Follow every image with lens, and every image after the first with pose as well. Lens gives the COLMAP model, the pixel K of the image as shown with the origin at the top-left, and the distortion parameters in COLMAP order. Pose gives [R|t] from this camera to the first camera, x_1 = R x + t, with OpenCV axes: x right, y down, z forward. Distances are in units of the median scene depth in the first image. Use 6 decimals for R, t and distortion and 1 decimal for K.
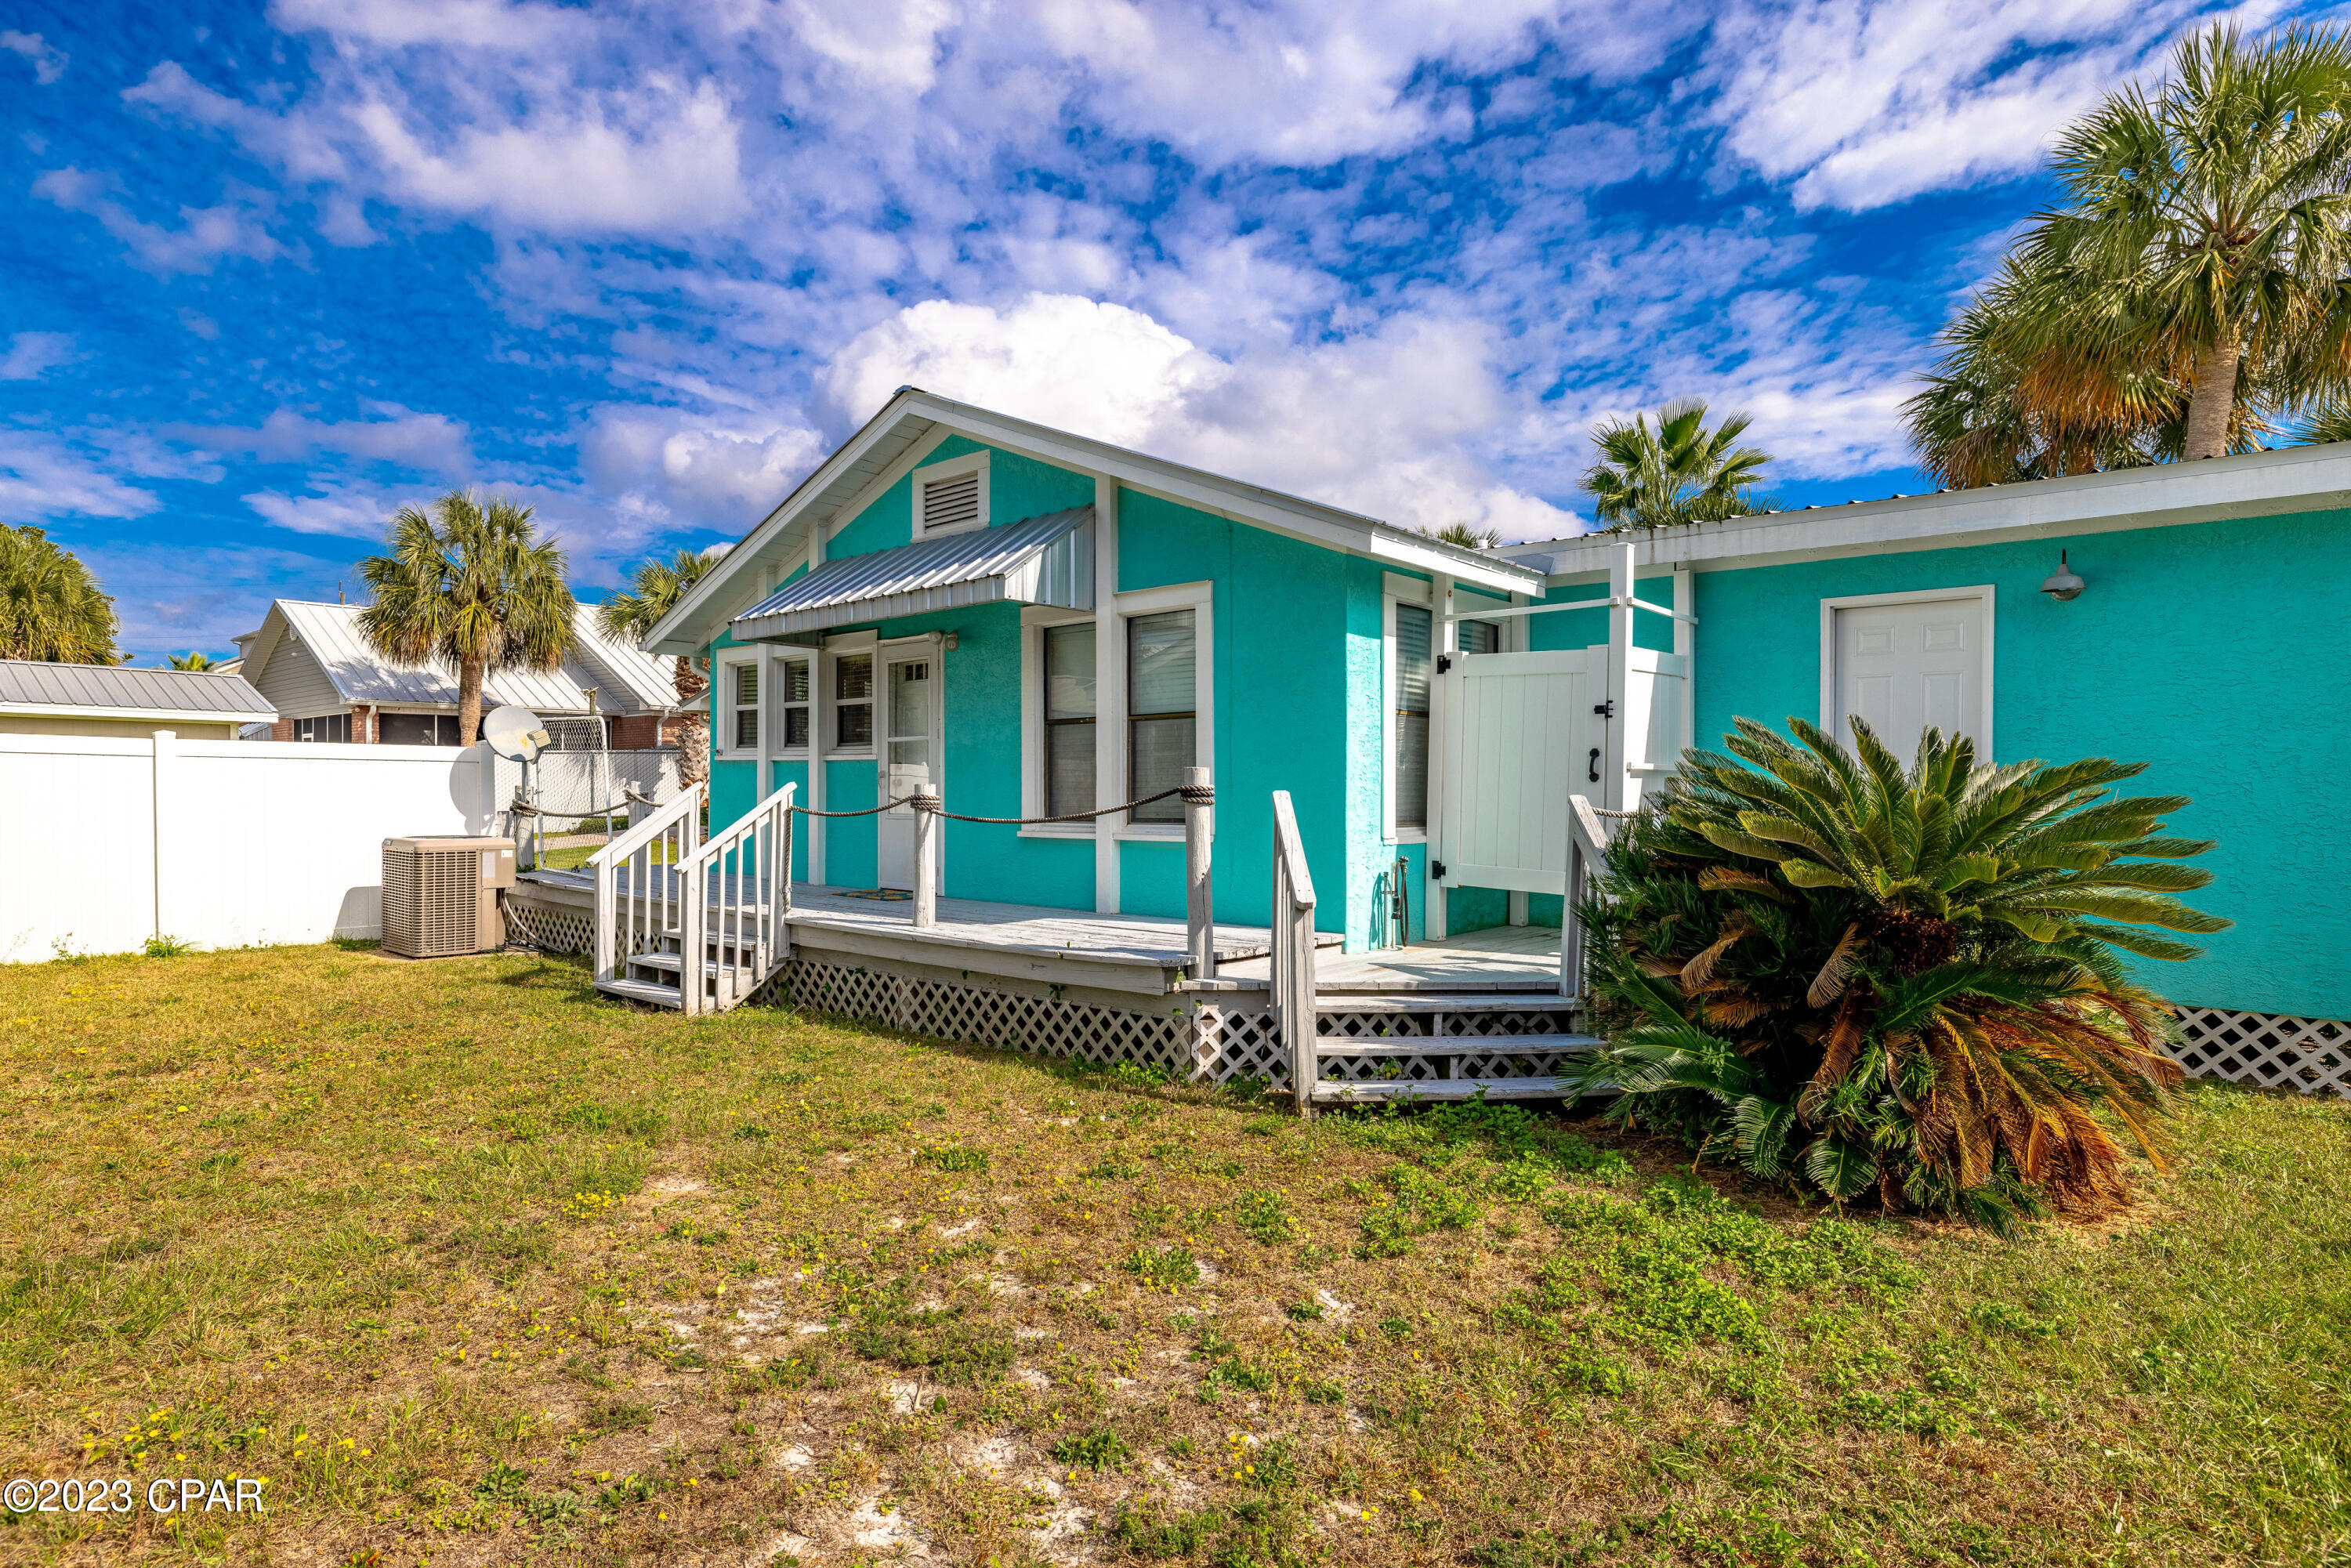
lens RADIAL K [[1262.9, 0, 1165.3], [0, 1262.9, 788.6], [0, 0, 1]] dist [-0.005159, 0.008613]
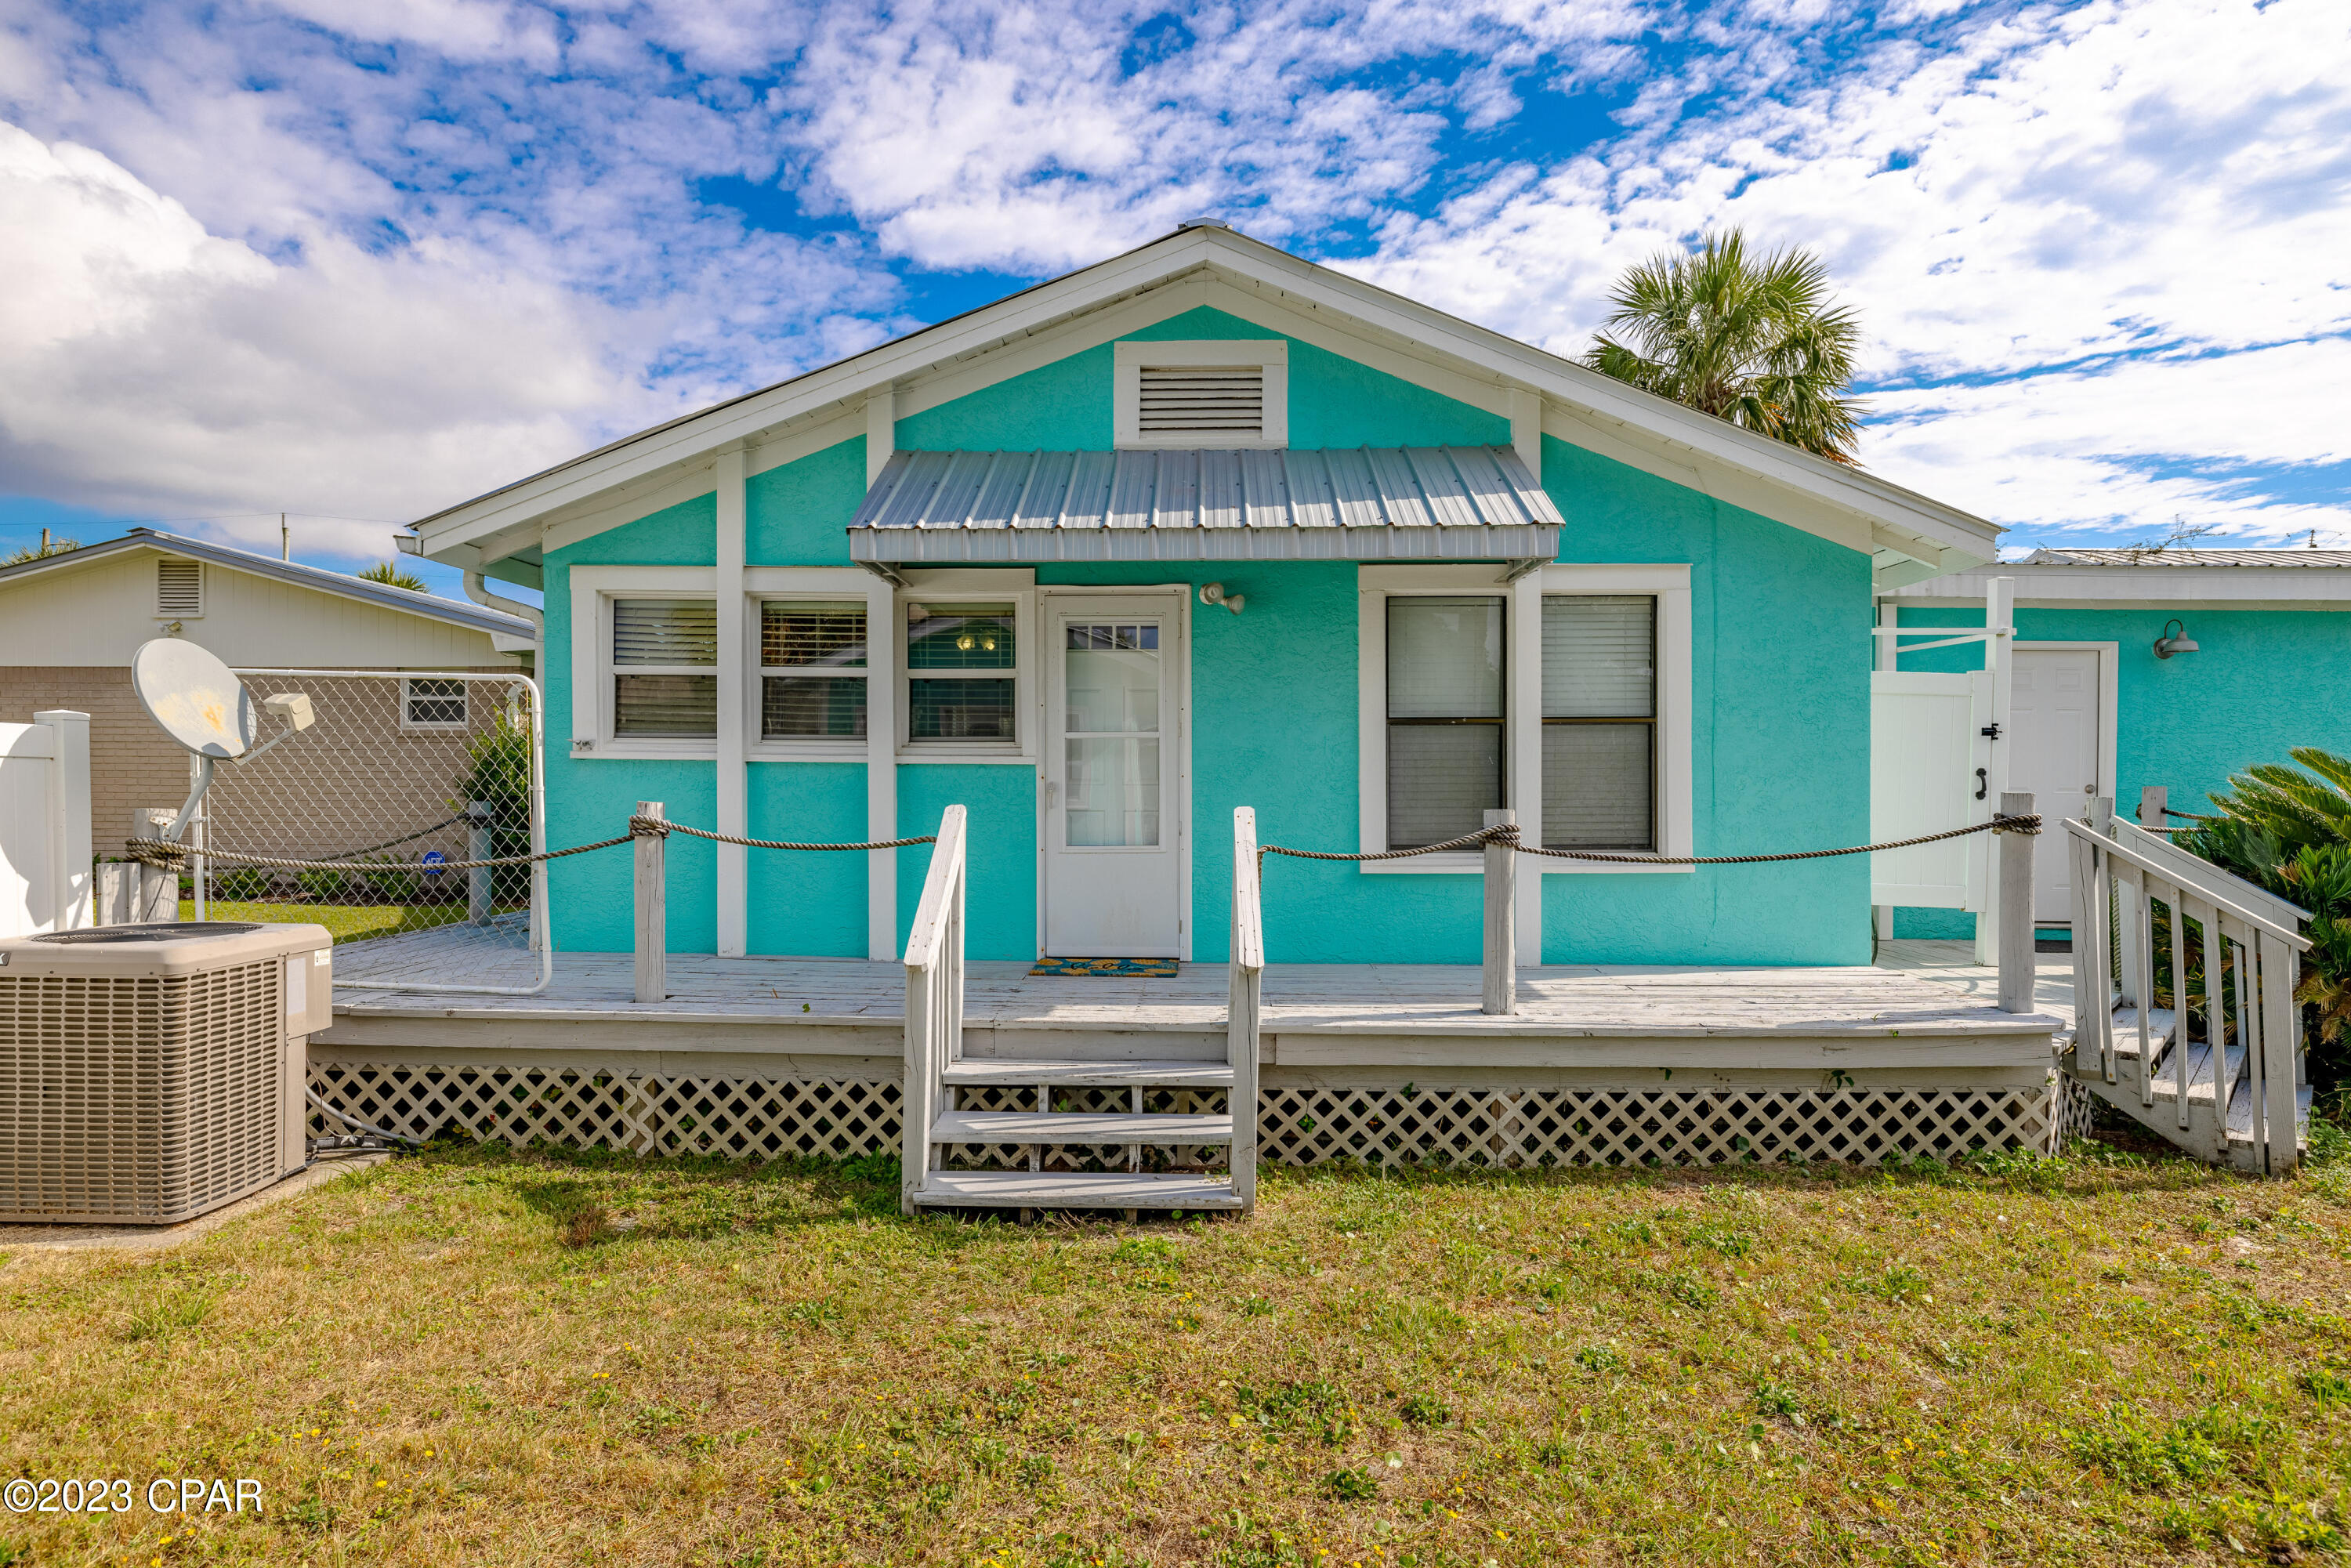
lens RADIAL K [[1266.5, 0, 1175.3], [0, 1266.5, 803.6], [0, 0, 1]] dist [0.001945, 0.001432]
pose [[0.764713, -0.009162, 0.644306, -0.673612], [0.000952, 0.999914, 0.013088, -0.013552], [-0.644371, -0.009396, 0.764656, 0.504472]]
